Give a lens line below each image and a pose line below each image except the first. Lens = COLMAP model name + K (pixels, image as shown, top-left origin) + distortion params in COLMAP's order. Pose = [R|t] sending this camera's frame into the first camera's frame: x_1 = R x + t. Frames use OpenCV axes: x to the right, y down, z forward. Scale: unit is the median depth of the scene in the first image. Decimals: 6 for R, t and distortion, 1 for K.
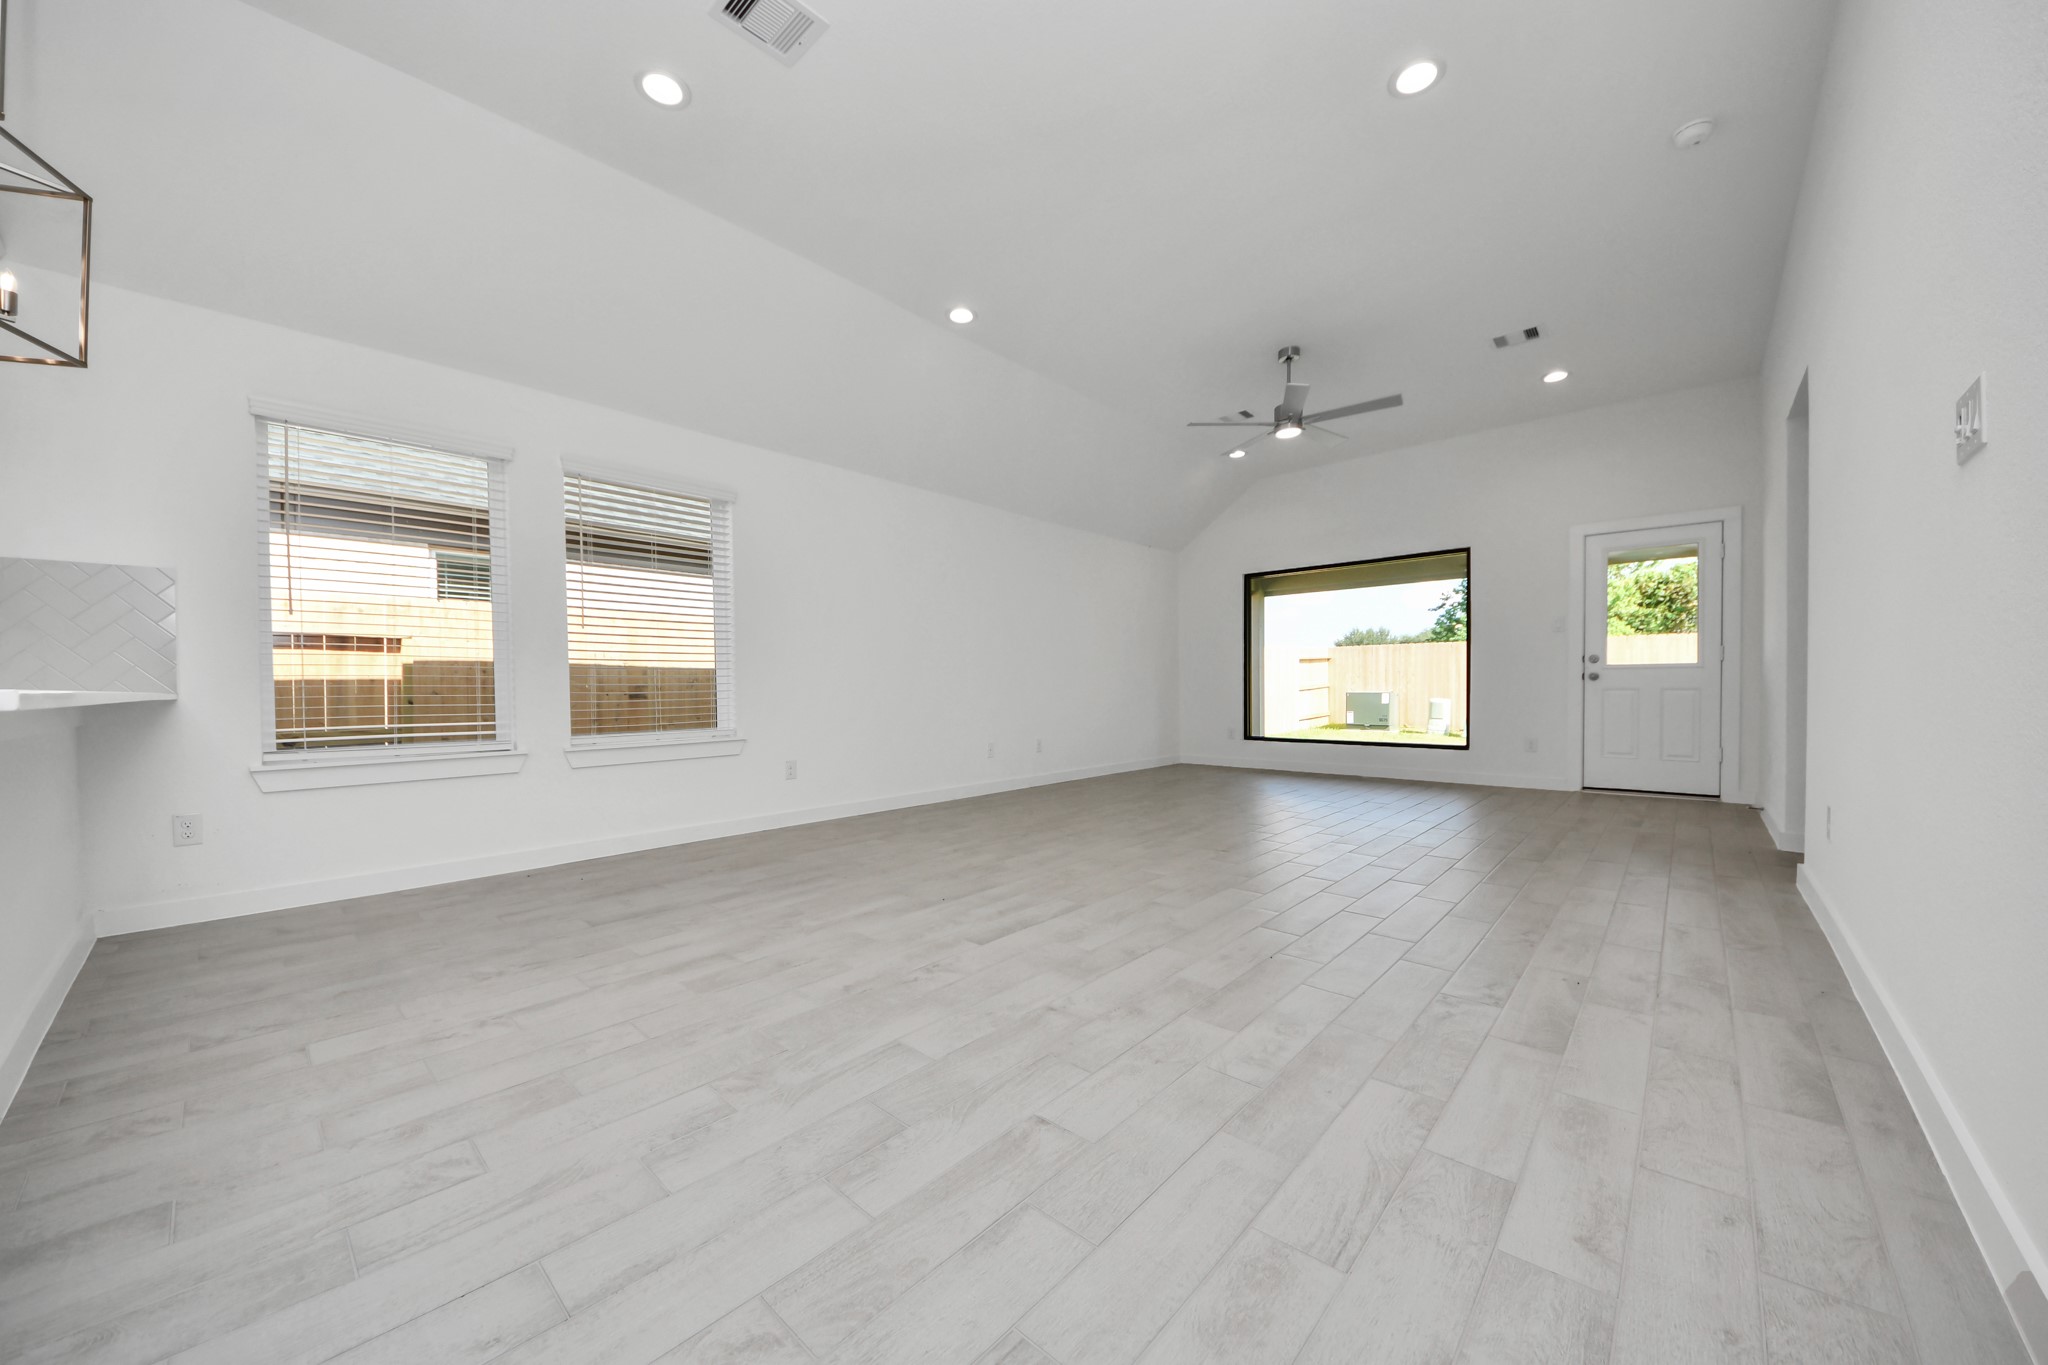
lens RADIAL K [[734.6, 0, 1015.6], [0, 734.6, 691.2], [0, 0, 1]] dist [-0.000398, -0.000213]
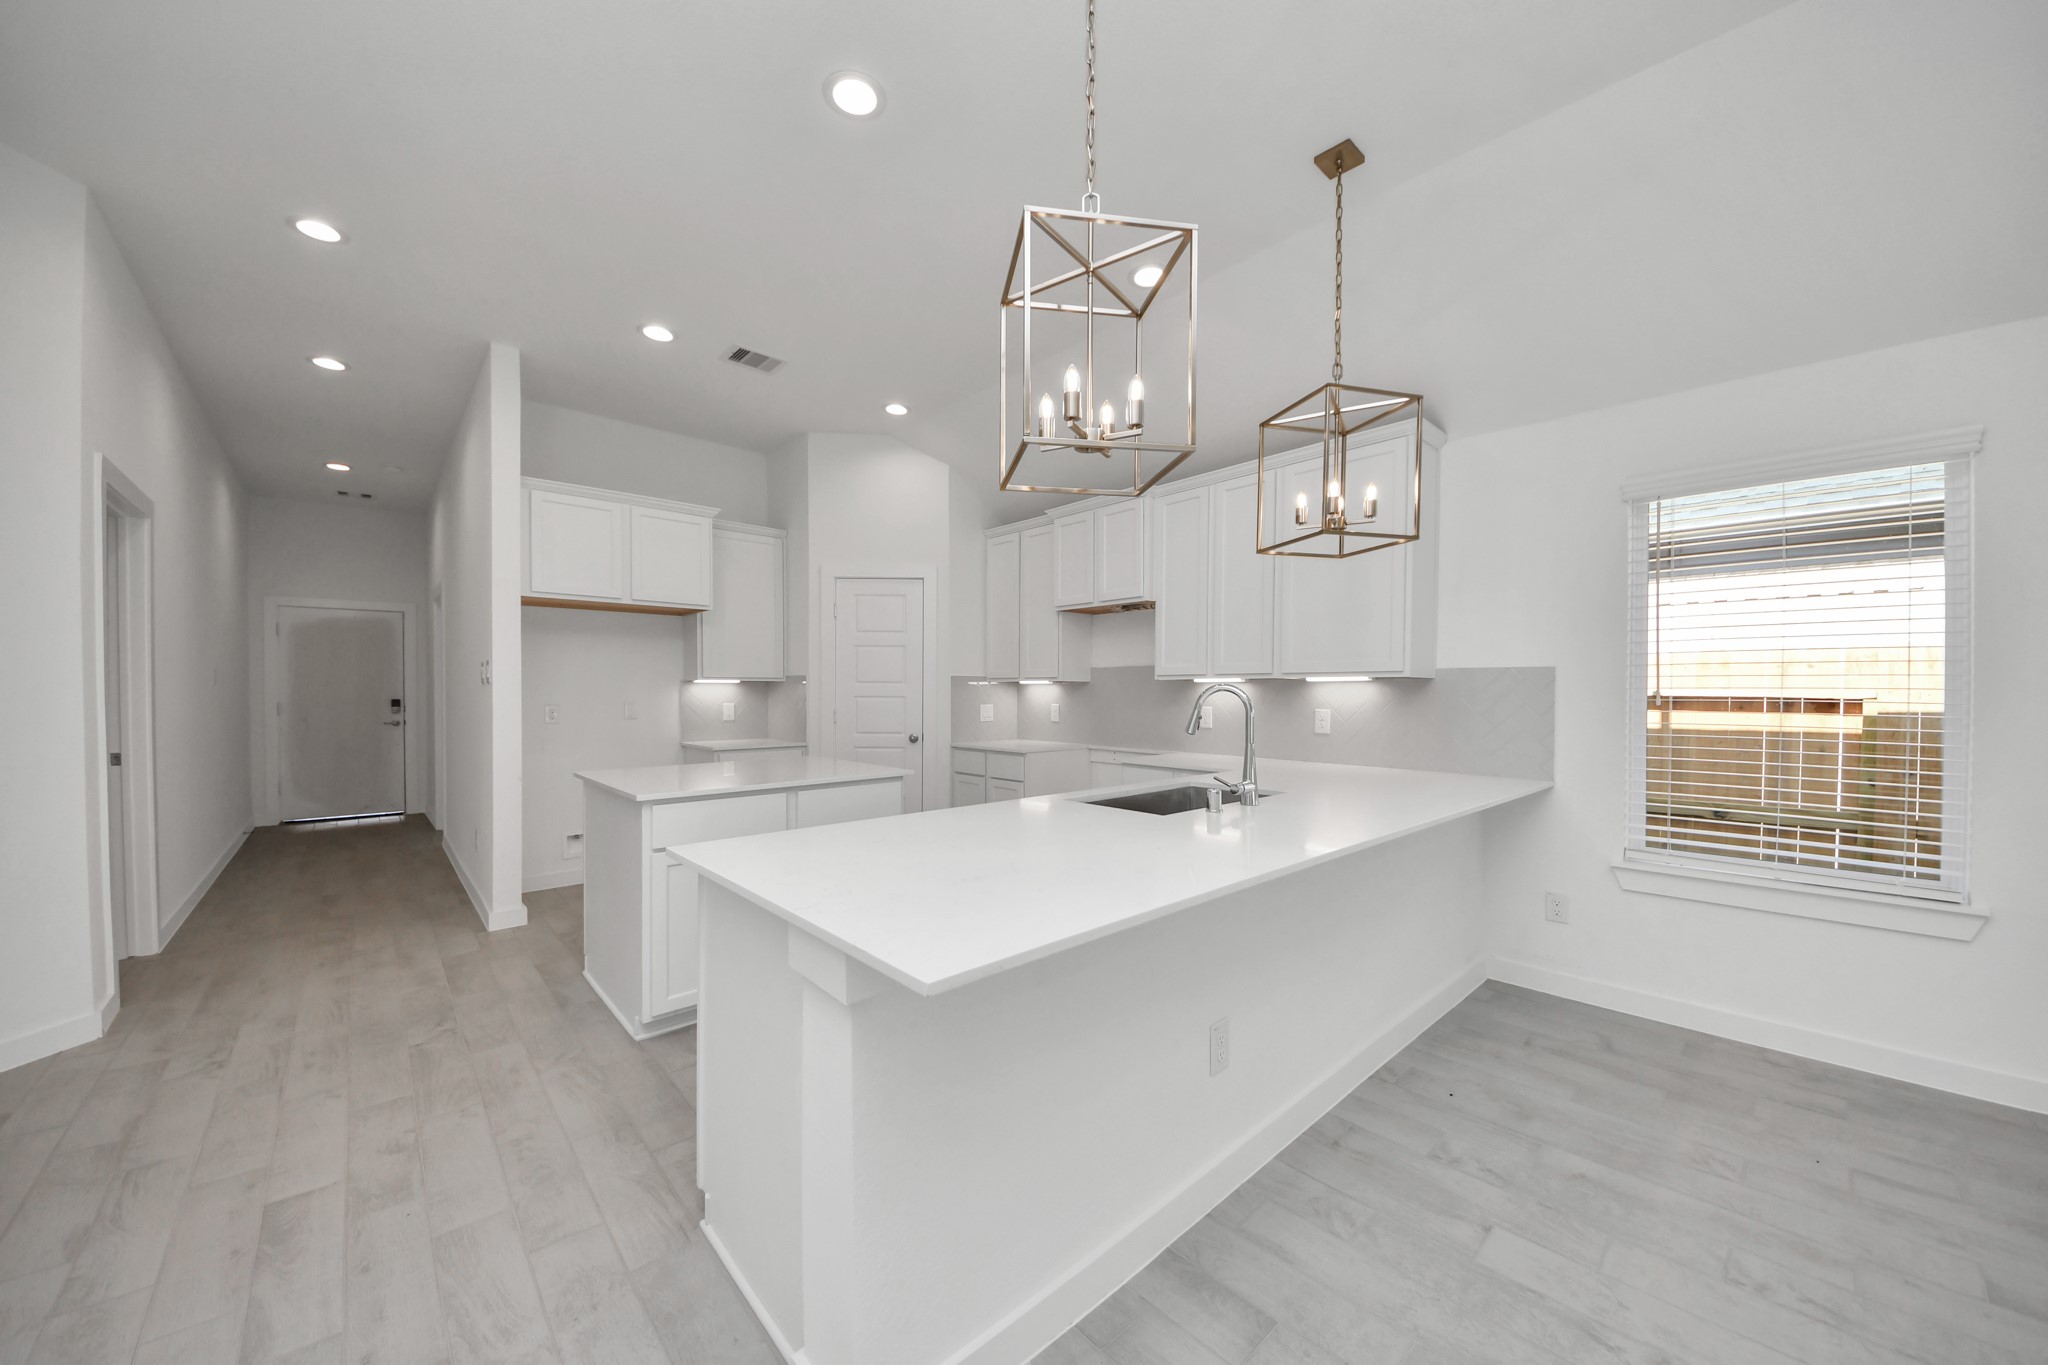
lens RADIAL K [[704.3, 0, 1028.0], [0, 704.3, 699.5], [0, 0, 1]] dist [0.000083, -0.007289]
pose [[-0.095367, 0.011223, -0.995379, -0.002928], [-0.008824, 0.999888, 0.012120, -0.073755], [0.995403, 0.009939, -0.095257, 0.168511]]
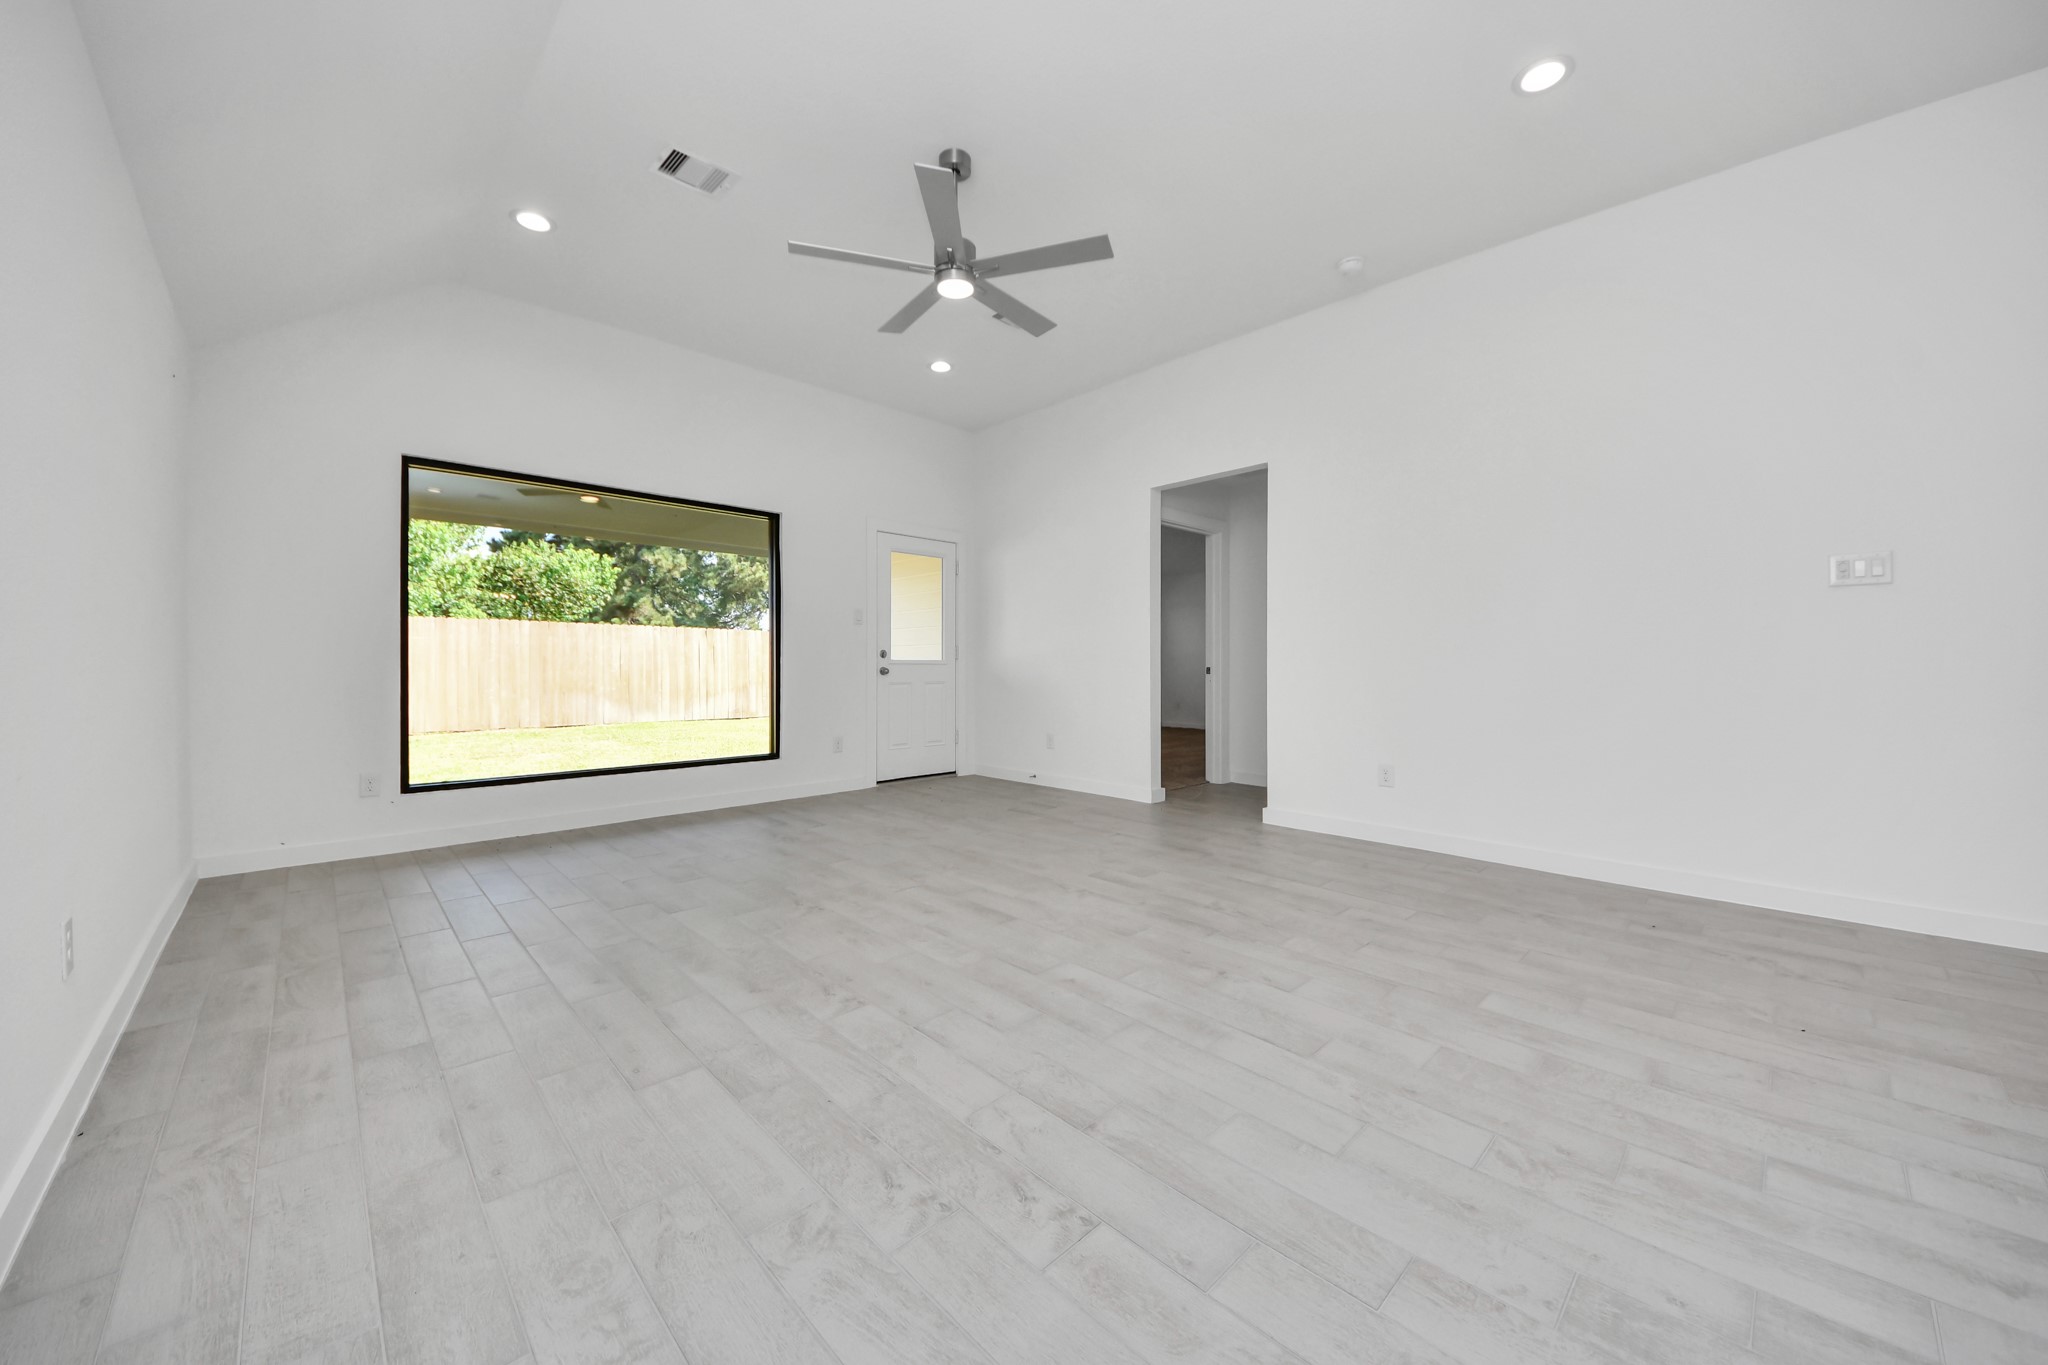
lens RADIAL K [[733.4, 0, 1031.8], [0, 733.4, 683.9], [0, 0, 1]] dist [0.007271, -0.000252]
pose [[0.051852, -0.021684, 0.998419, -0.242959], [0.008956, 0.999734, 0.021247, -0.025009], [-0.998615, 0.007840, 0.052033, 0.843138]]
